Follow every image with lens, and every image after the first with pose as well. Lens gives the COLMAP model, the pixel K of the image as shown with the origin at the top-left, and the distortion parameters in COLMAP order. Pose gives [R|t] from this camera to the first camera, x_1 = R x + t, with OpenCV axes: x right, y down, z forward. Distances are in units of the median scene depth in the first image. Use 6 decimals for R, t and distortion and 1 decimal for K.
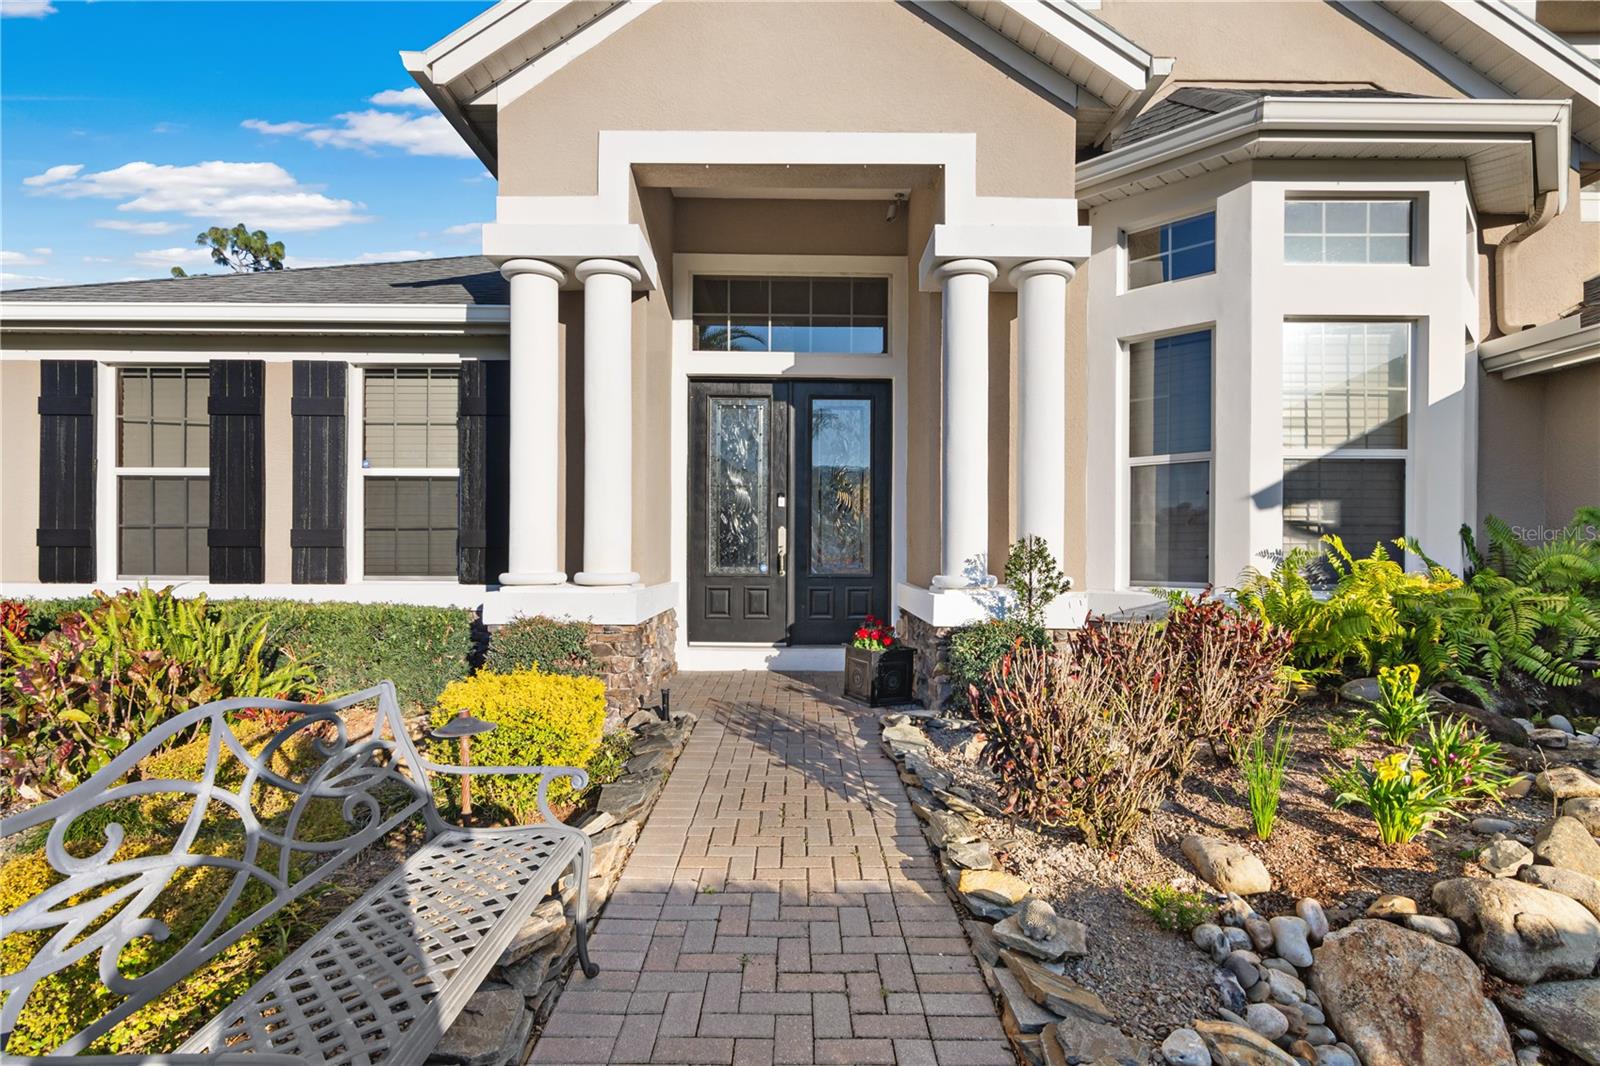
lens RADIAL K [[779.5, 0, 806.7], [0, 779.5, 551.0], [0, 0, 1]] dist [-0.009307, 0.005016]
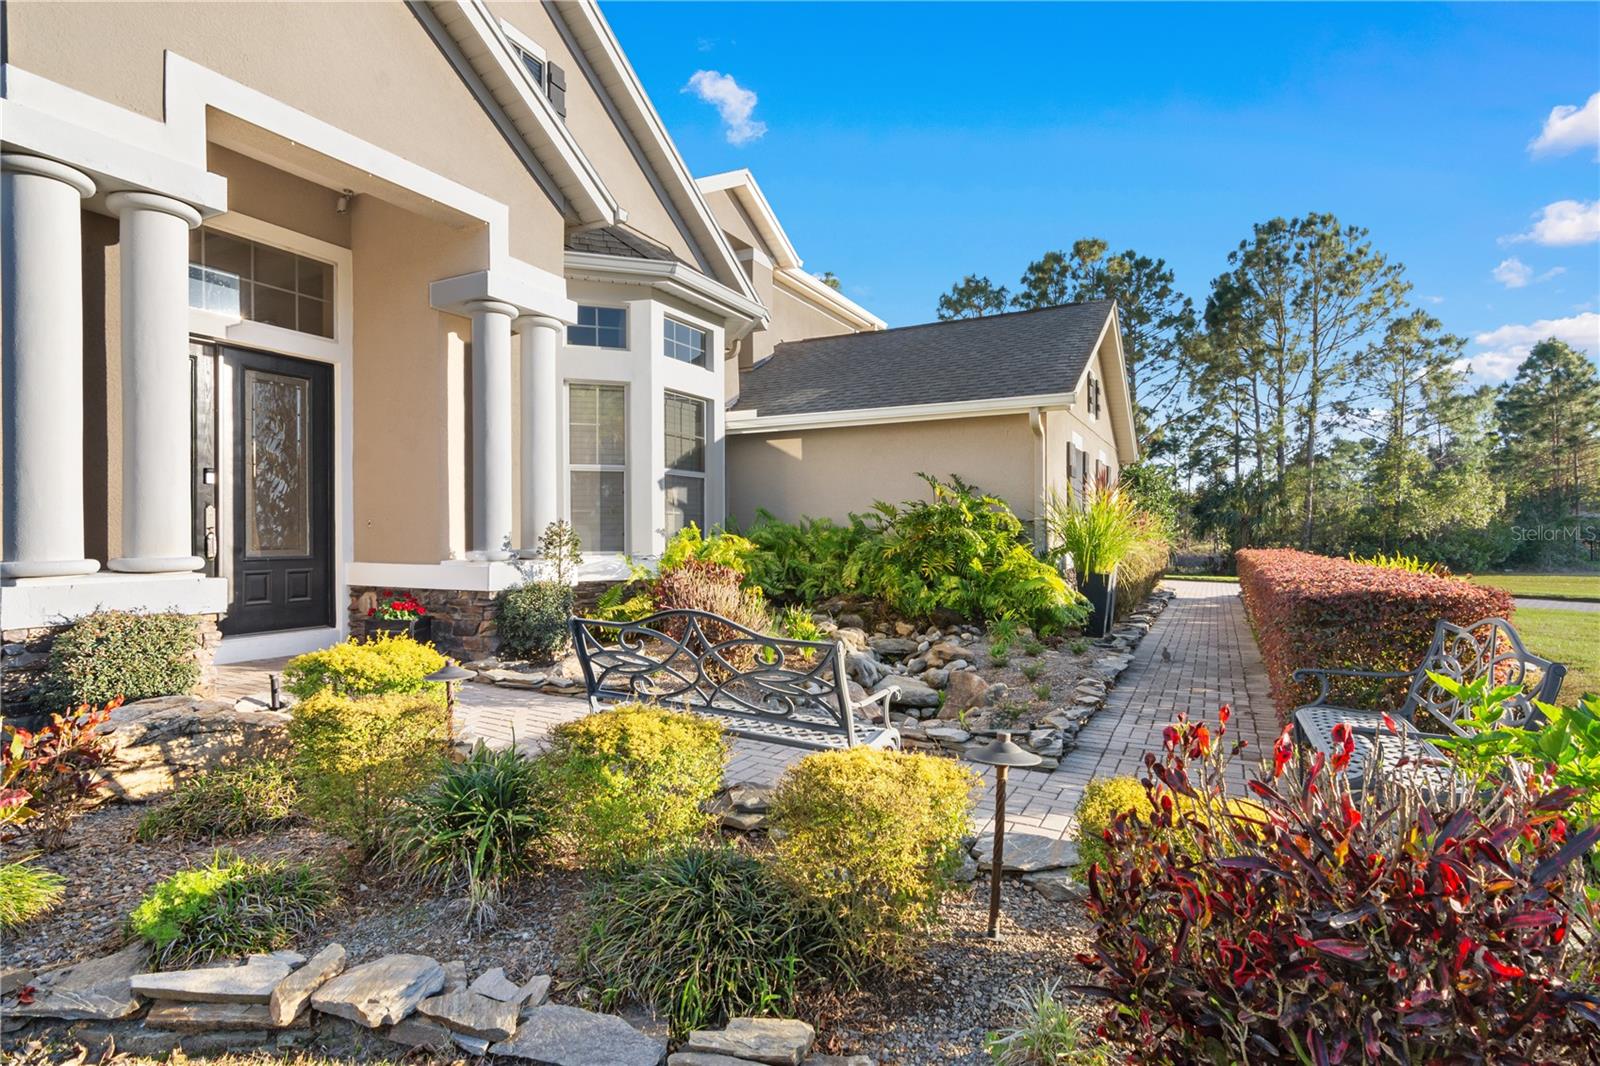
lens RADIAL K [[779.5, 0, 806.2], [0, 779.5, 526.2], [0, 0, 1]] dist [-0.009307, 0.005016]
pose [[0.470099, 0.001767, 0.882612, -0.693265], [0.006197, 0.999967, -0.005302, 0.002235], [-0.882592, 0.007962, 0.470073, -0.037360]]
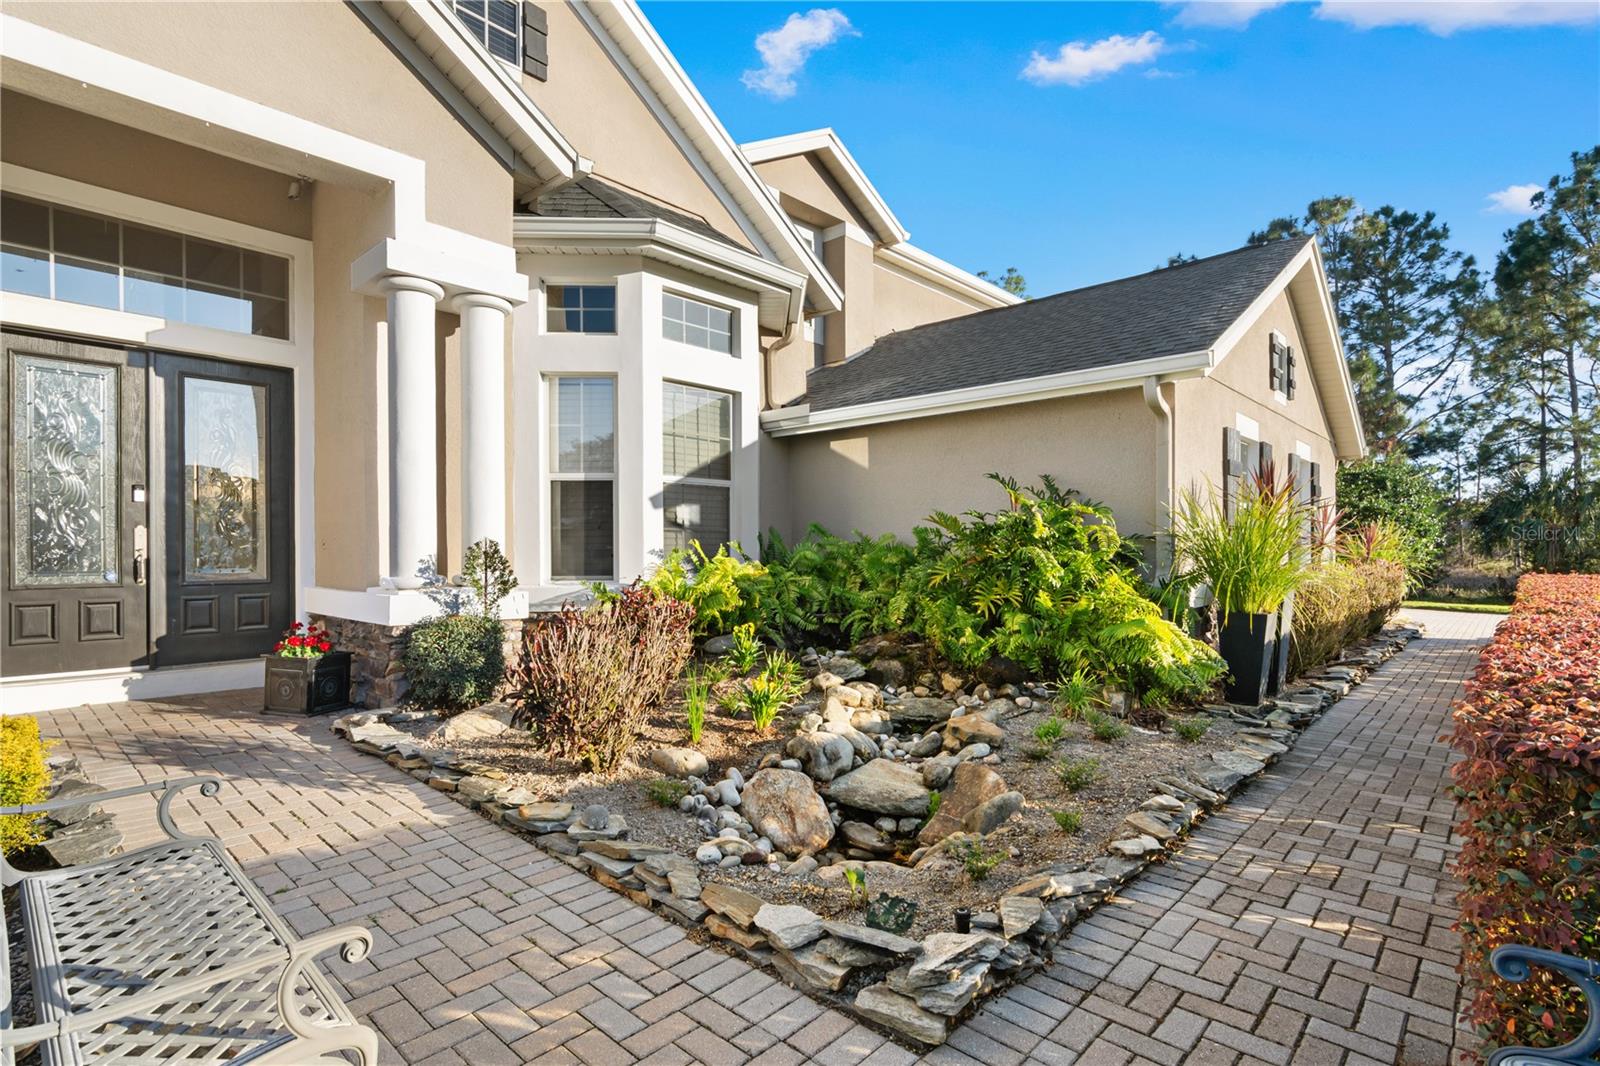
lens RADIAL K [[779.5, 0, 799.0], [0, 779.5, 548.4], [0, 0, 1]] dist [-0.009307, 0.005016]
pose [[0.683385, -0.006941, 0.730025, -0.216362], [0.007831, 0.999967, 0.002177, -0.004371], [-0.730016, 0.004229, 0.683417, -0.103105]]
